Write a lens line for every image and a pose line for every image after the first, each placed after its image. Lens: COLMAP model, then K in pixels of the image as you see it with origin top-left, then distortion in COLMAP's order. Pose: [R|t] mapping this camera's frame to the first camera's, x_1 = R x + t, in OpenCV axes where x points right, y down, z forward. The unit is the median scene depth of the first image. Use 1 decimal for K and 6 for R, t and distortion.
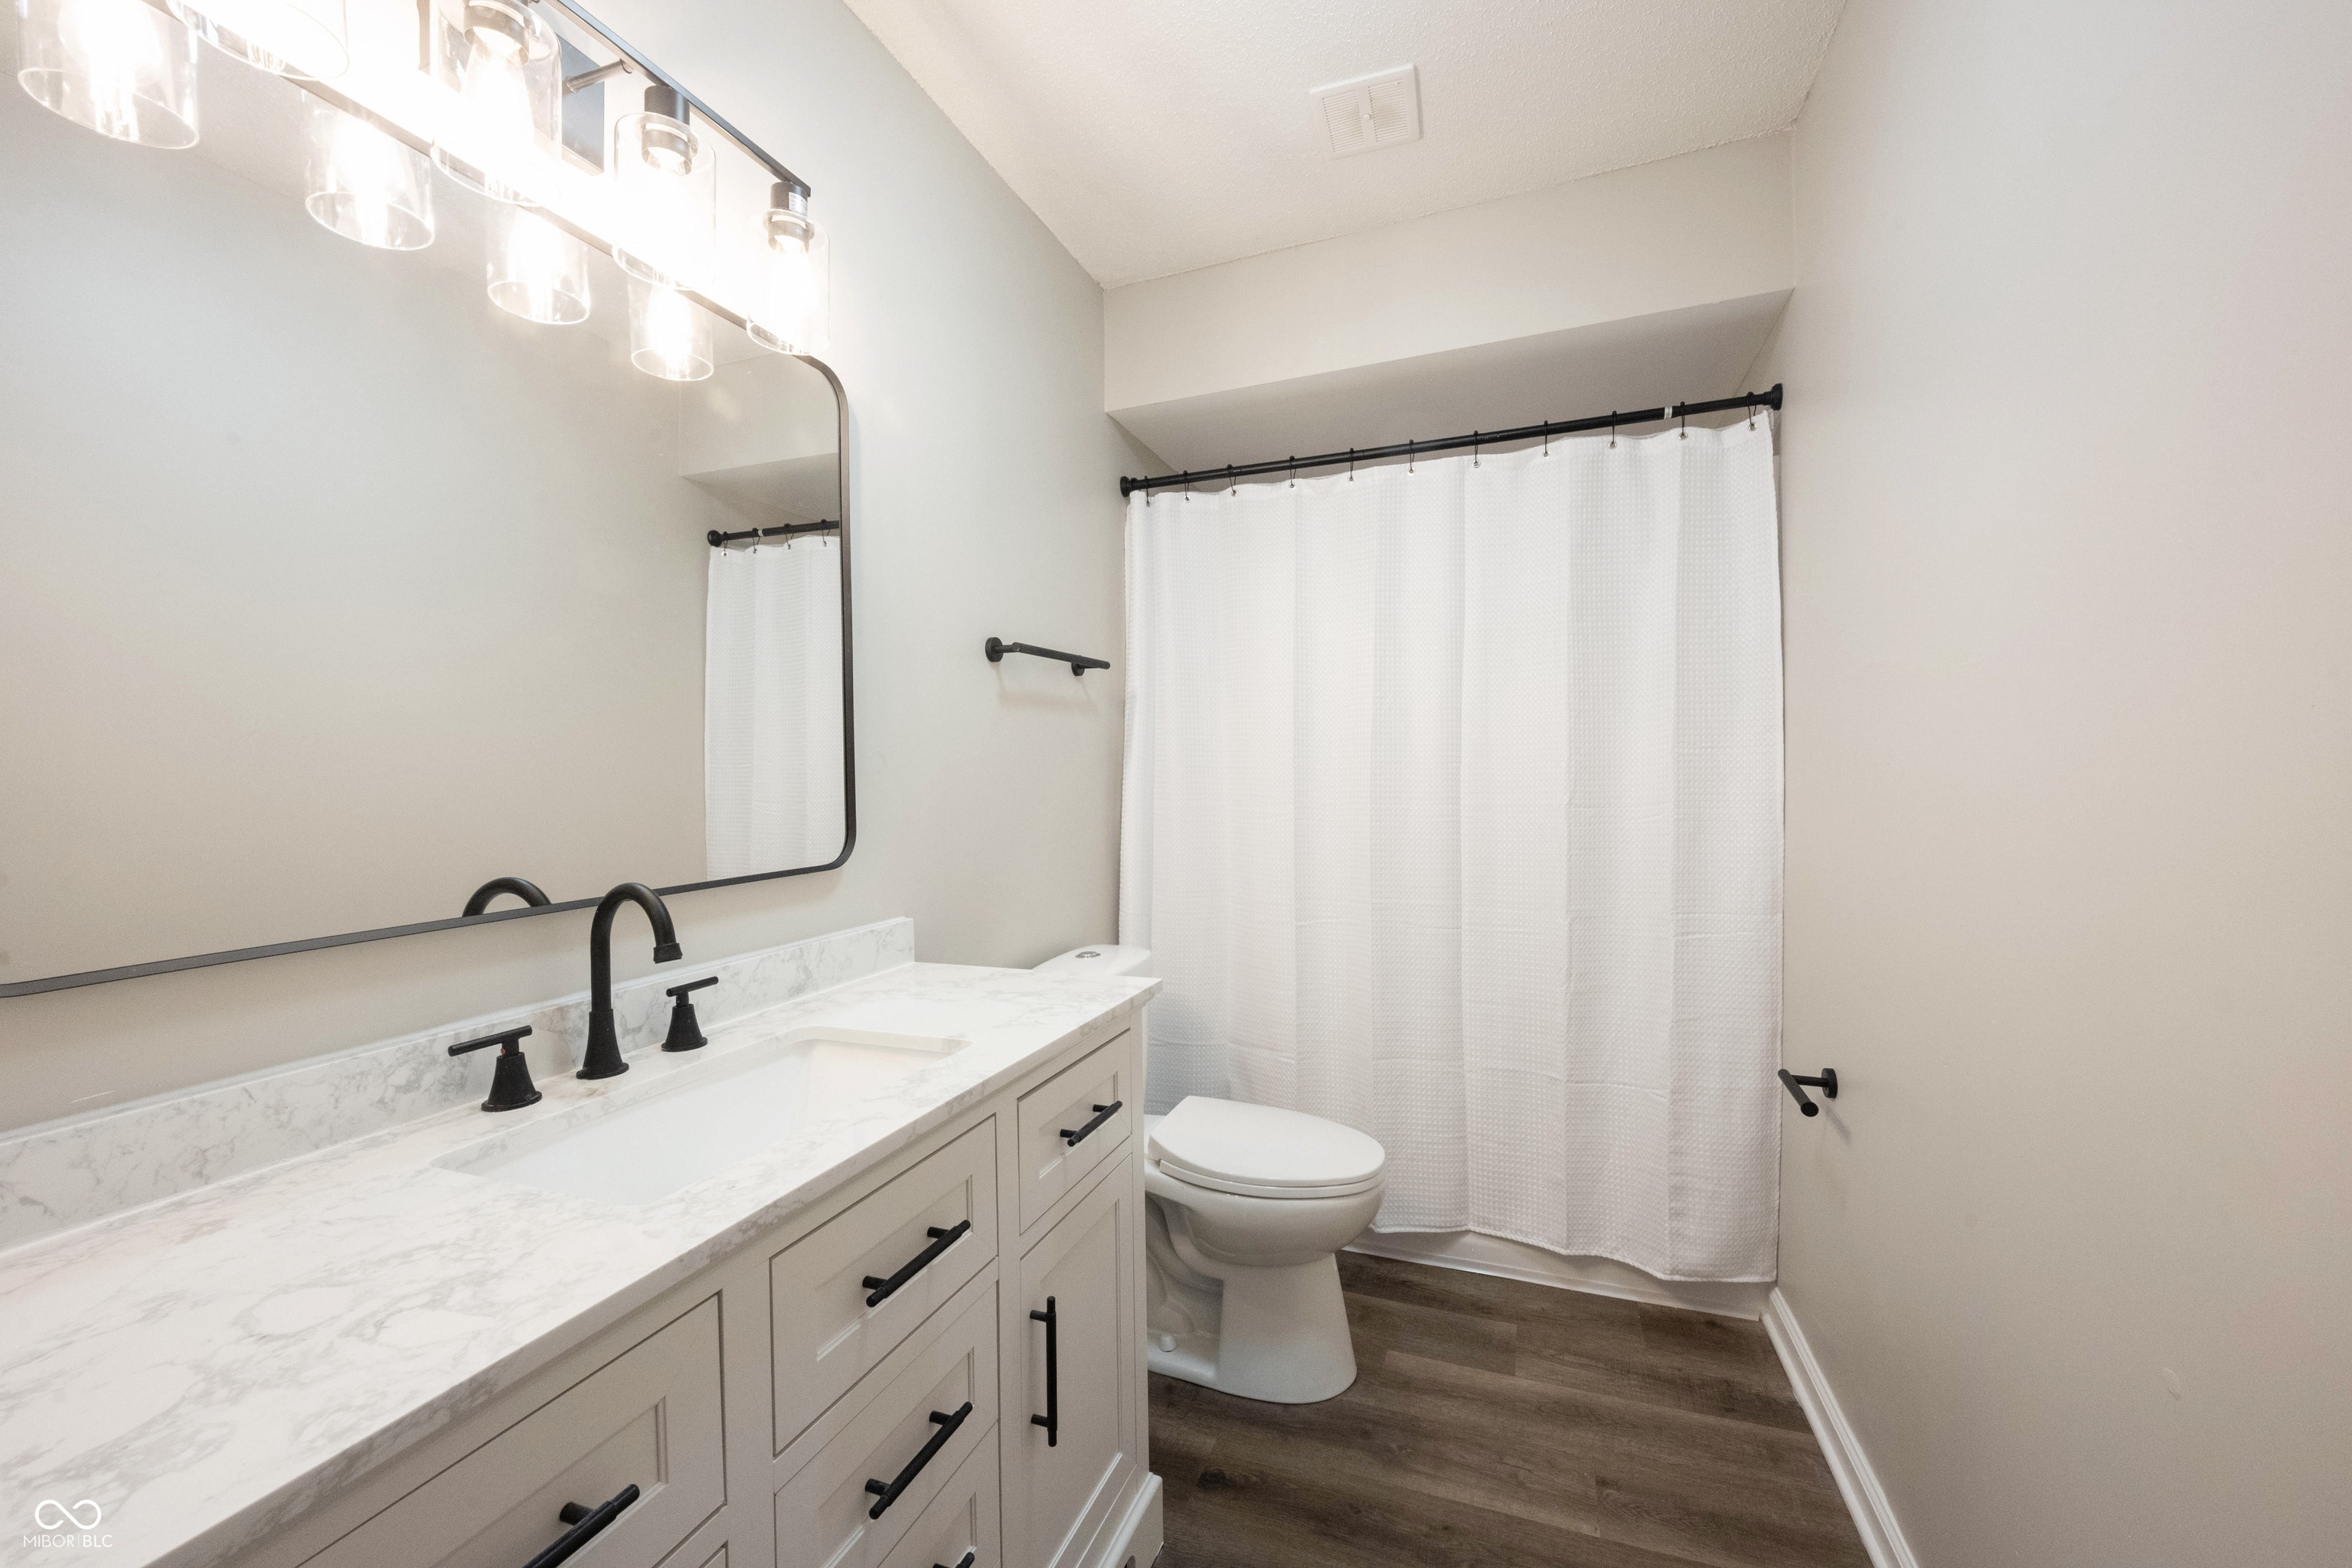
lens RADIAL K [[924.7, 0, 1167.9], [0, 924.7, 777.5], [0, 0, 1]] dist [0.000995, -0.000011]
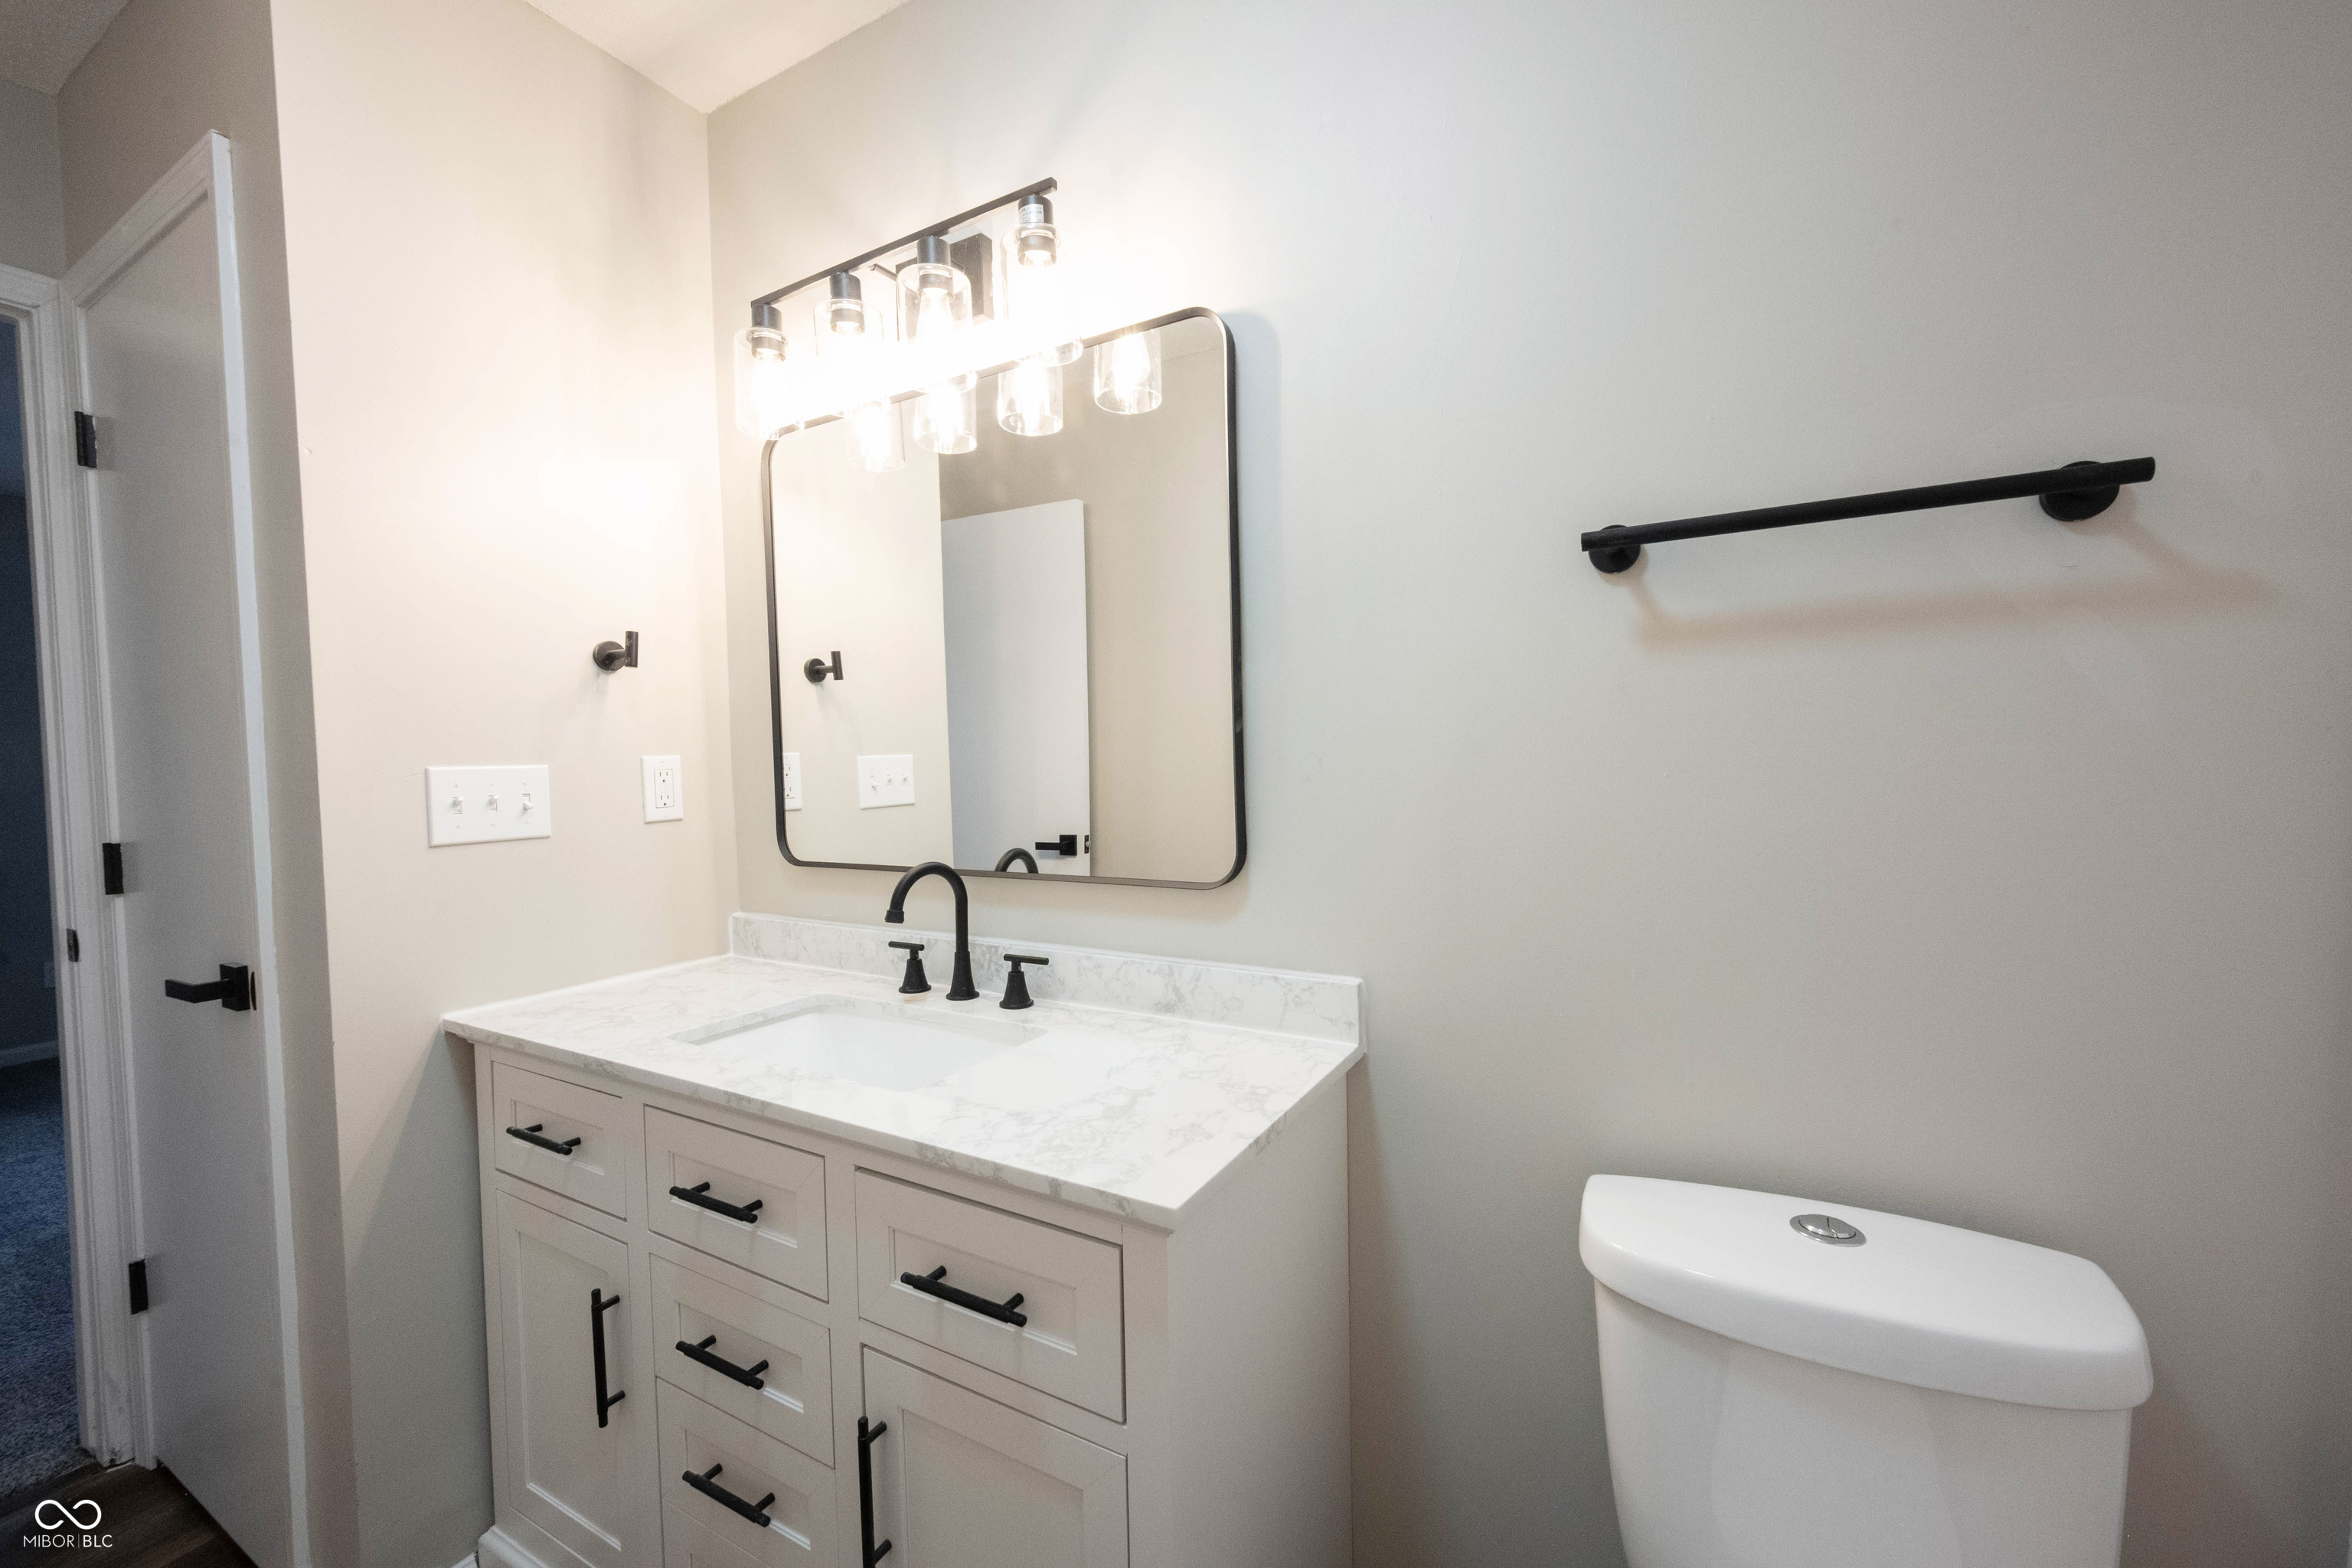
lens RADIAL K [[903.4, 0, 1182.8], [0, 903.4, 792.0], [0, 0, 1]] dist [0.000034, 0.000042]
pose [[-0.137019, 0.058975, -0.988811, 0.631062], [0.016036, 0.998227, 0.057315, -0.056836], [0.990439, -0.008003, -0.137722, 1.429378]]
